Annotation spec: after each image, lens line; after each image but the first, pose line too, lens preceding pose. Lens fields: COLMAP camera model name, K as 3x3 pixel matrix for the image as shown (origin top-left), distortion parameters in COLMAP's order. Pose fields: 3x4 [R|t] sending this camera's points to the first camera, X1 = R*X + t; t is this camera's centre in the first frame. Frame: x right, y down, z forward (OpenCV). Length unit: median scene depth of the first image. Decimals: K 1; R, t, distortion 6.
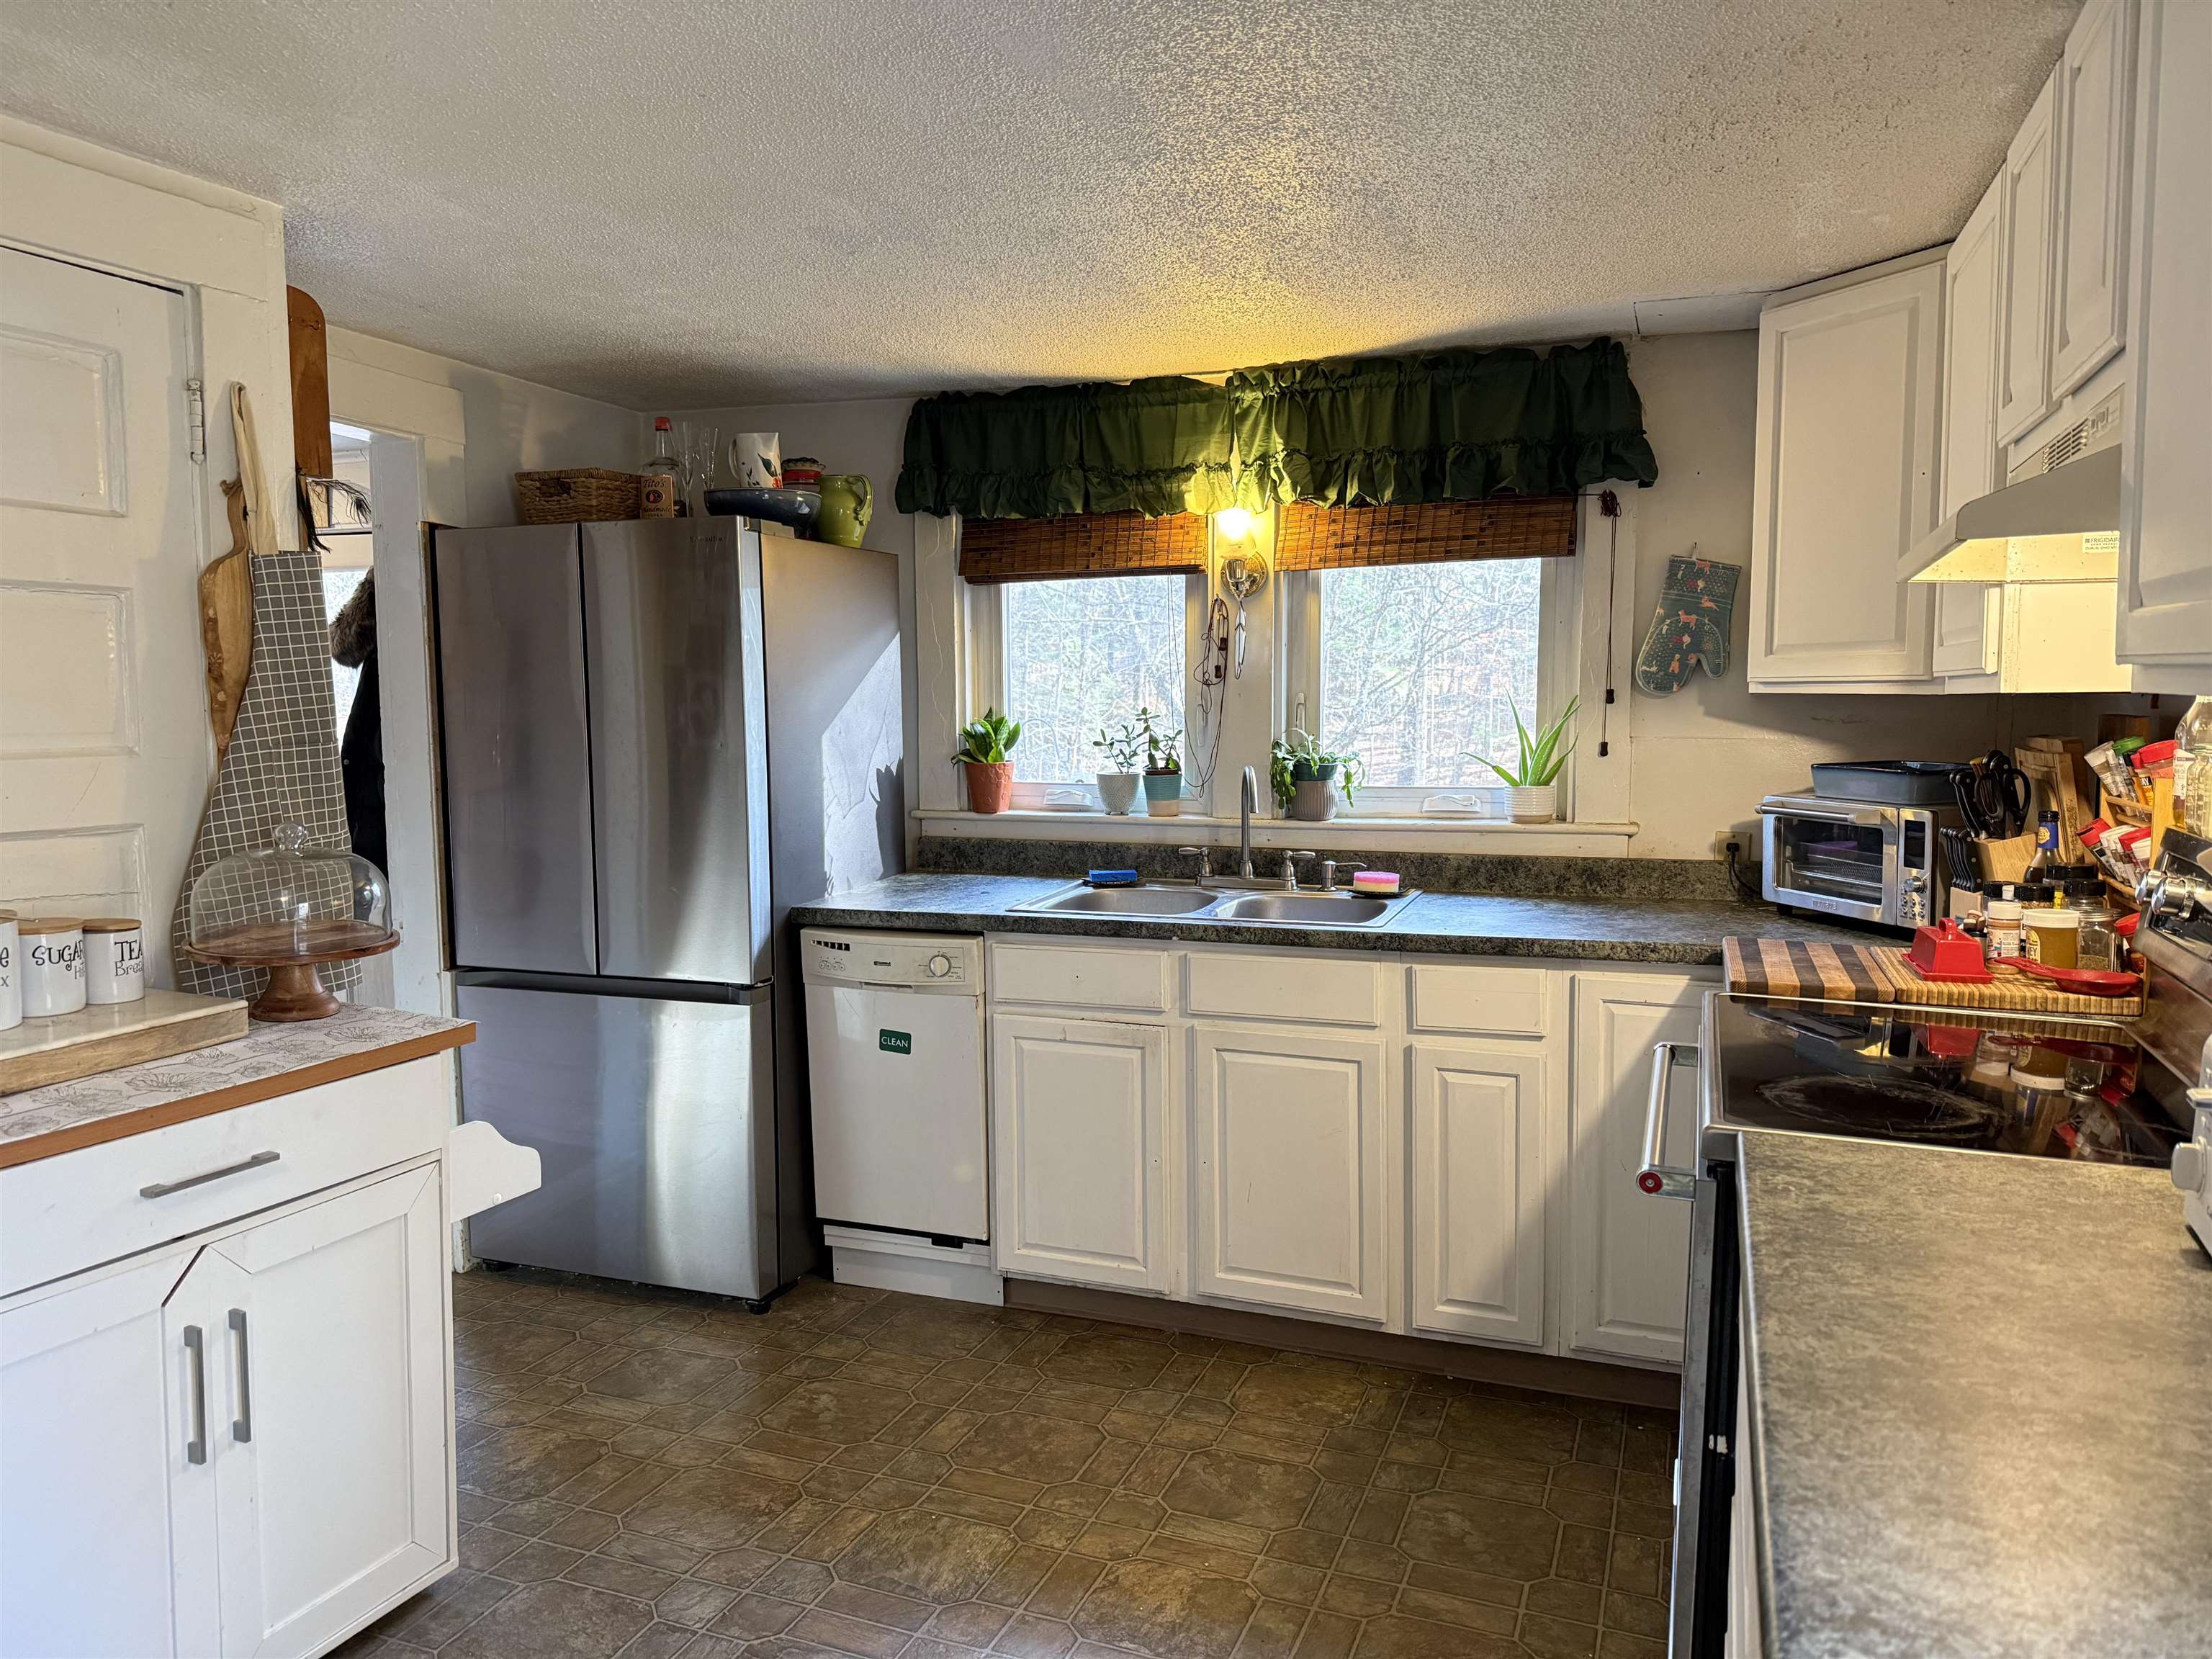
lens RADIAL K [[1512.1, 0, 1106.0], [0, 1512.1, 829.5], [0, 0, 1]] dist [0.153073, -0.341728]
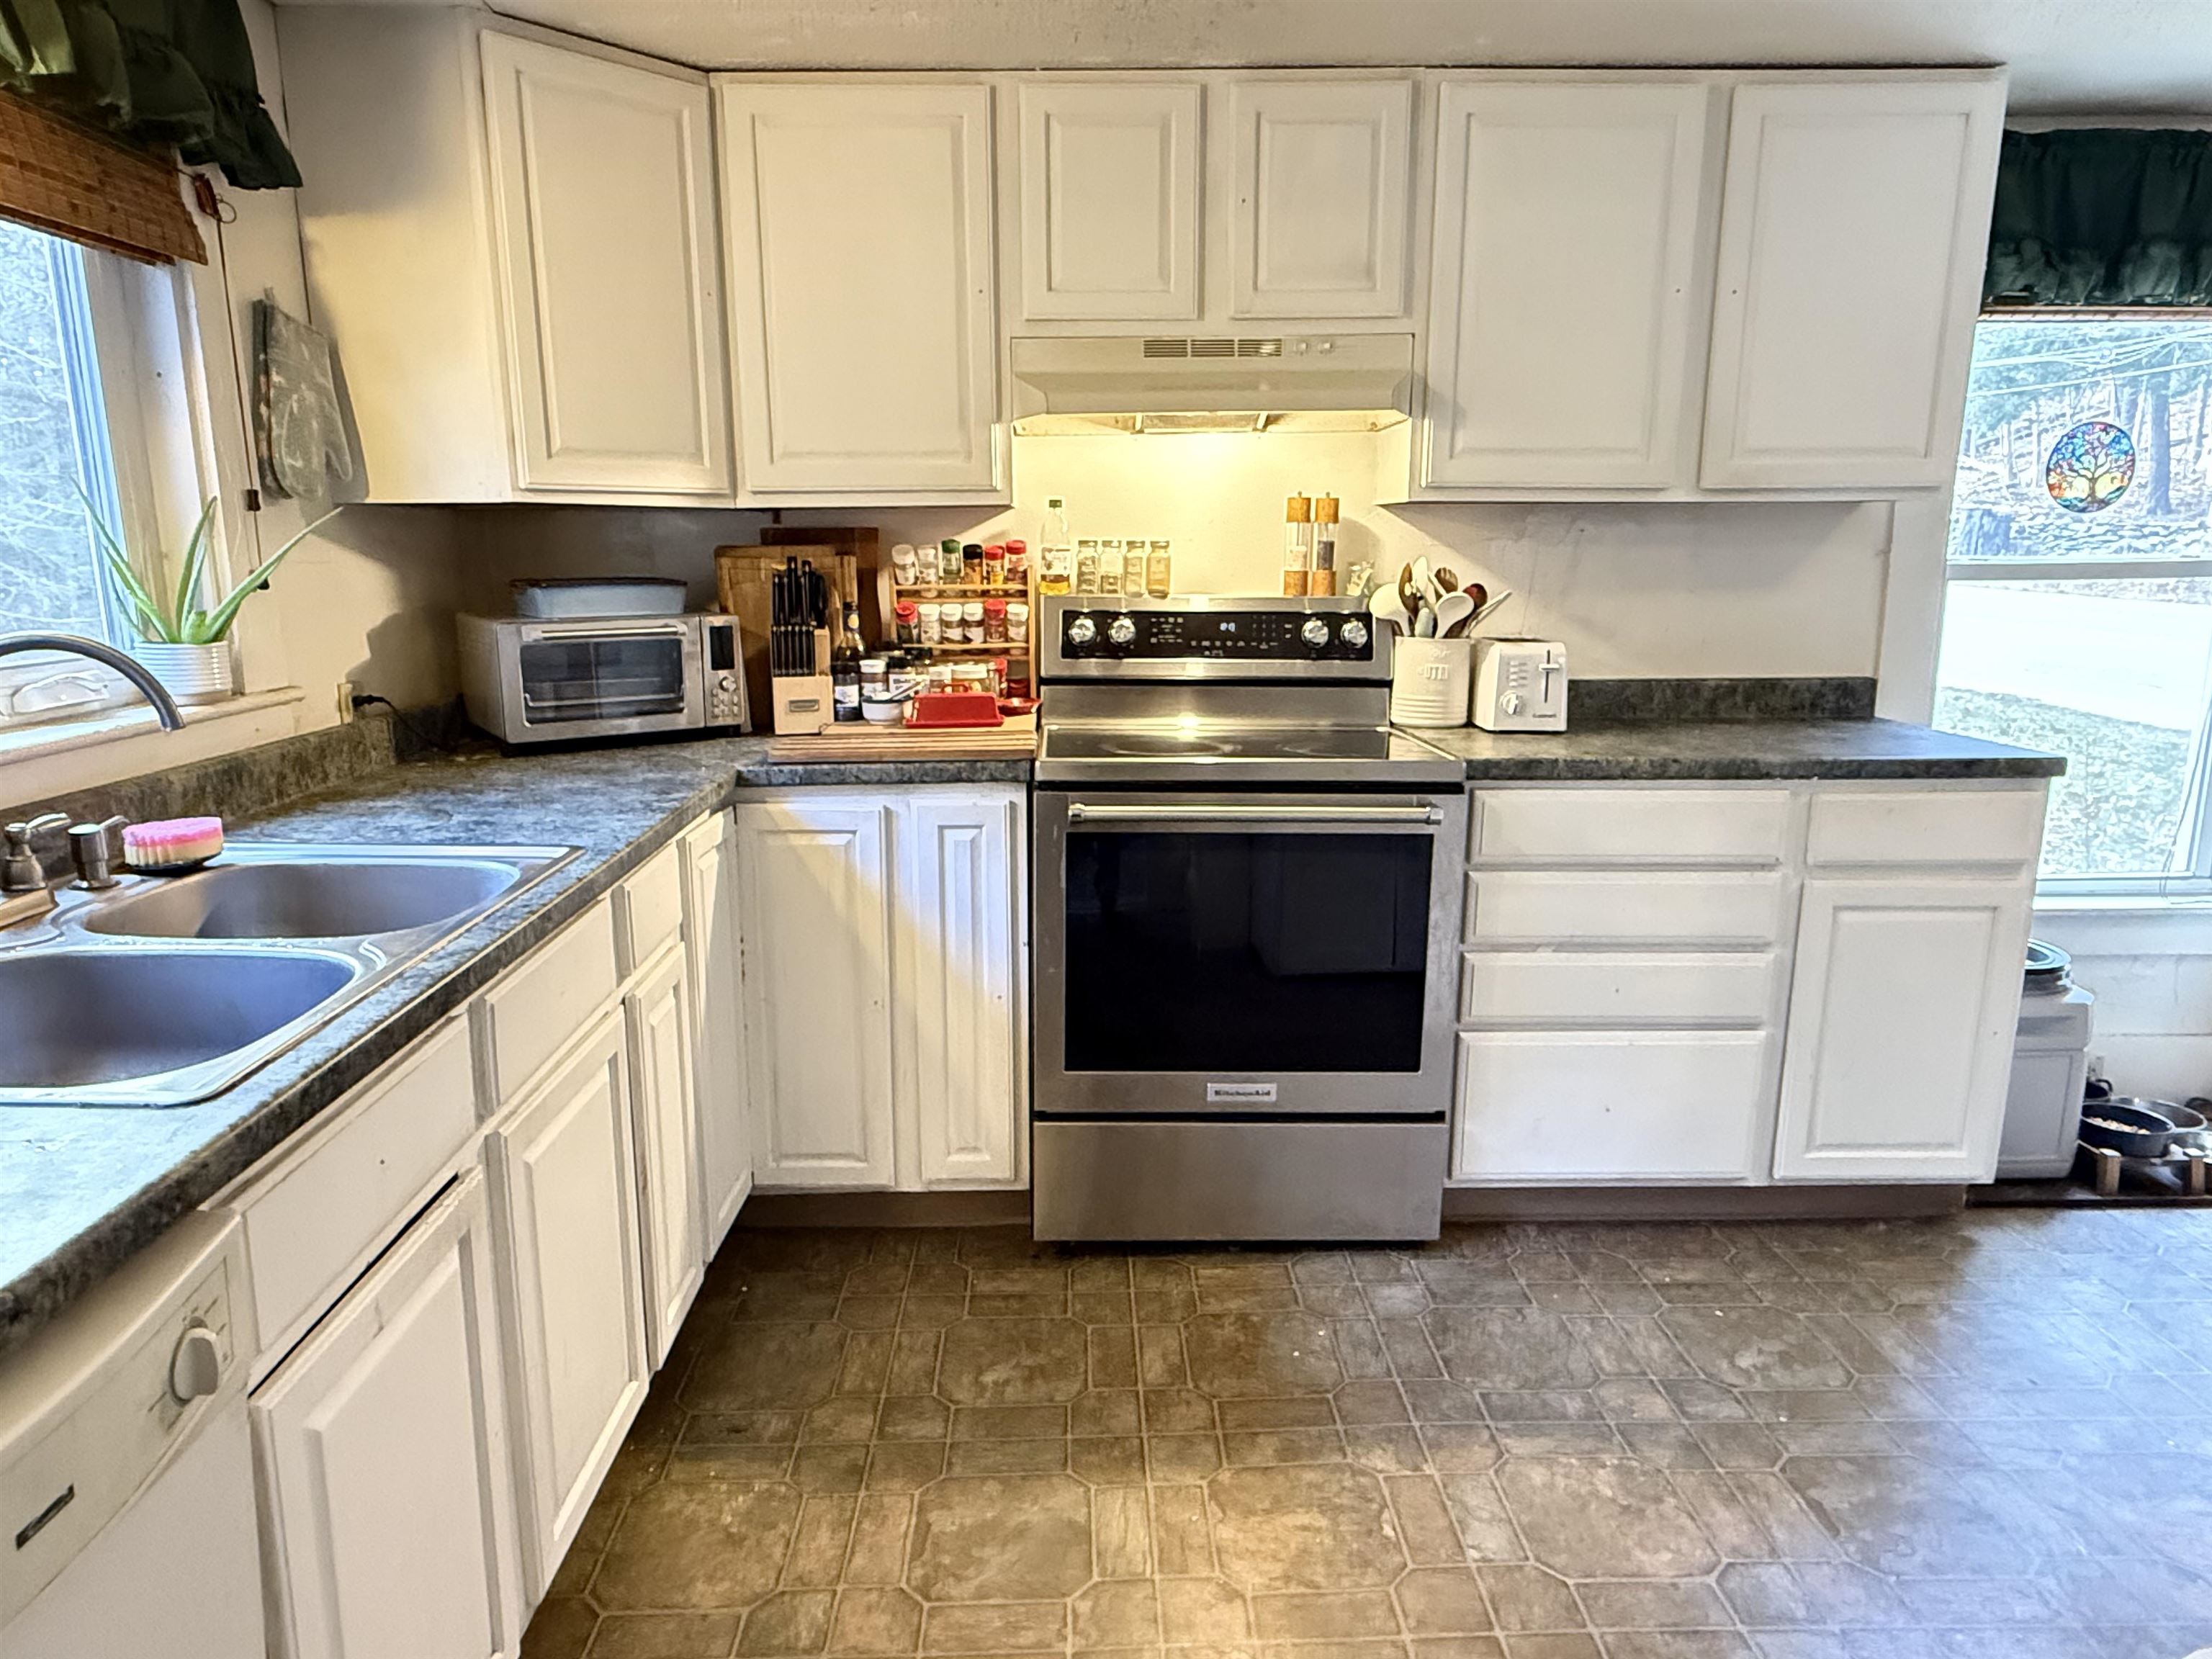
lens RADIAL K [[1365.0, 0, 1084.8], [0, 1365.0, 825.4], [0, 0, 1]] dist [0.000540, 0.001473]
pose [[-0.374347, -0.176503, 0.910335, -0.380205], [0.087342, 0.970642, 0.224113, -0.050710], [-0.923166, 0.163406, -0.347941, 0.892951]]
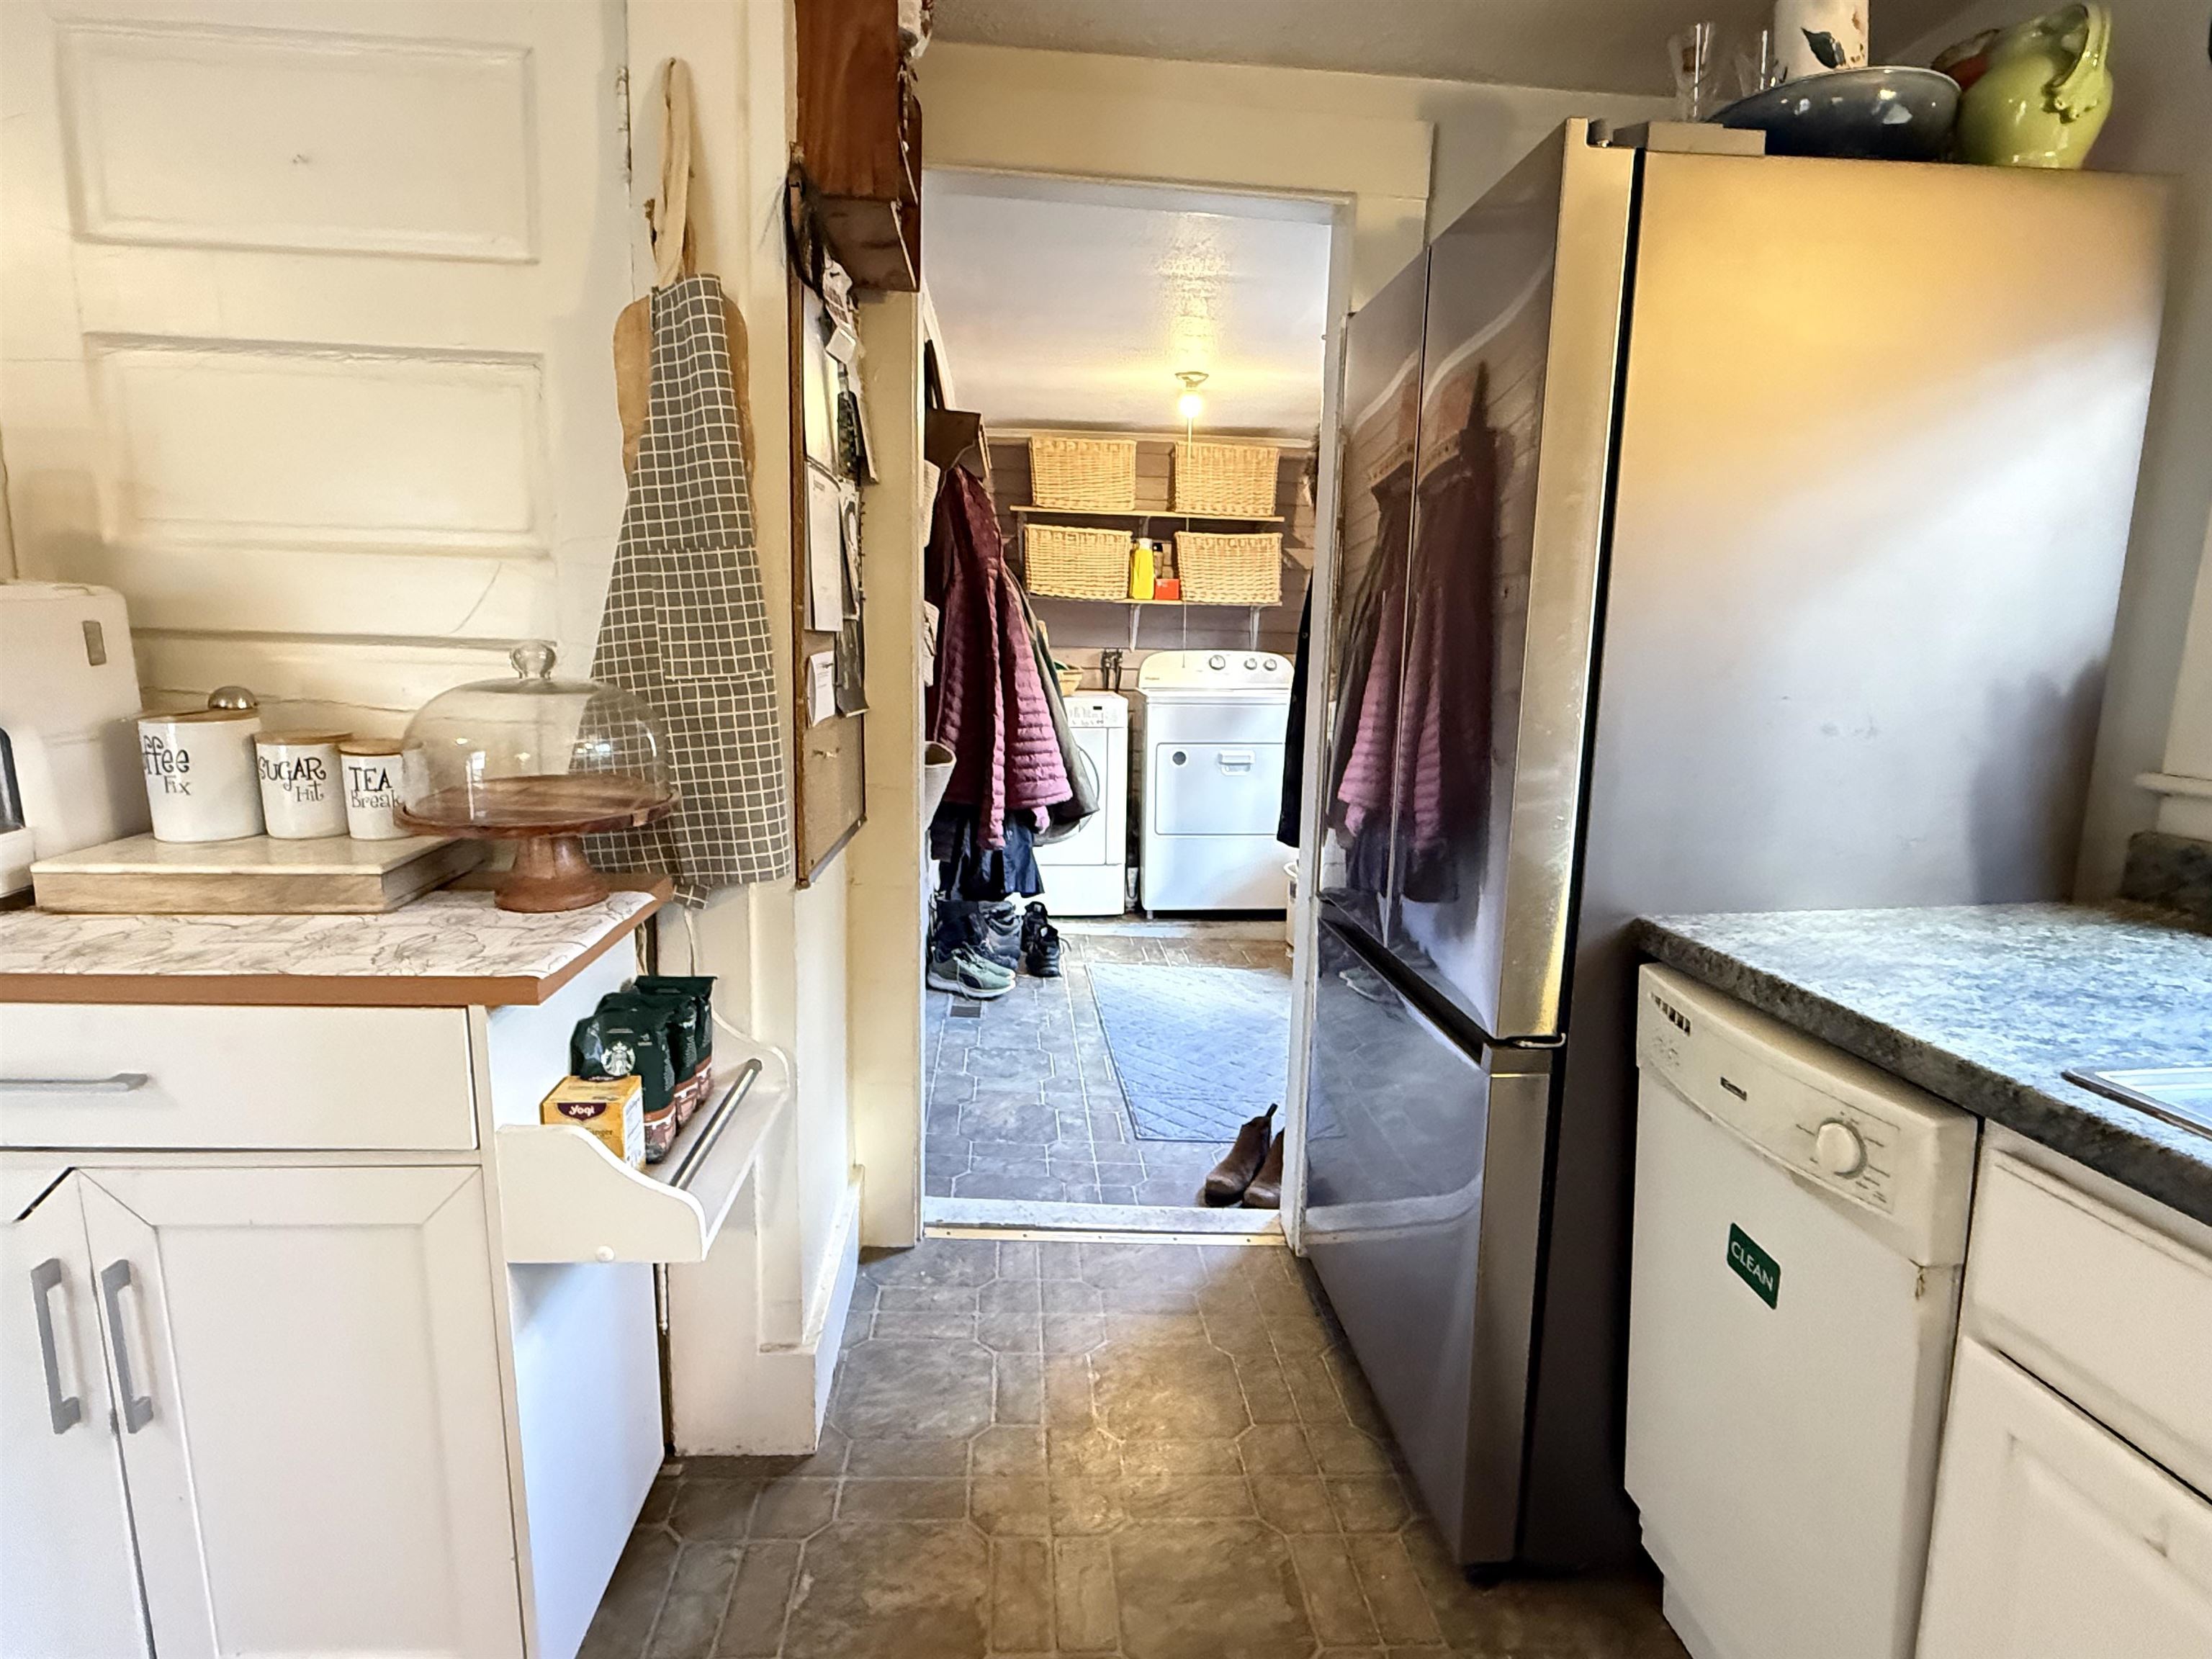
lens RADIAL K [[1169.5, 0, 1106.0], [0, 1169.5, 829.5], [0, 0, 1]] dist [-0.002409, -0.000413]
pose [[0.423516, 0.159061, -0.891815, 0.065202], [-0.102502, 0.986556, 0.127282, -0.010306], [0.900071, 0.037507, 0.434127, 0.675638]]
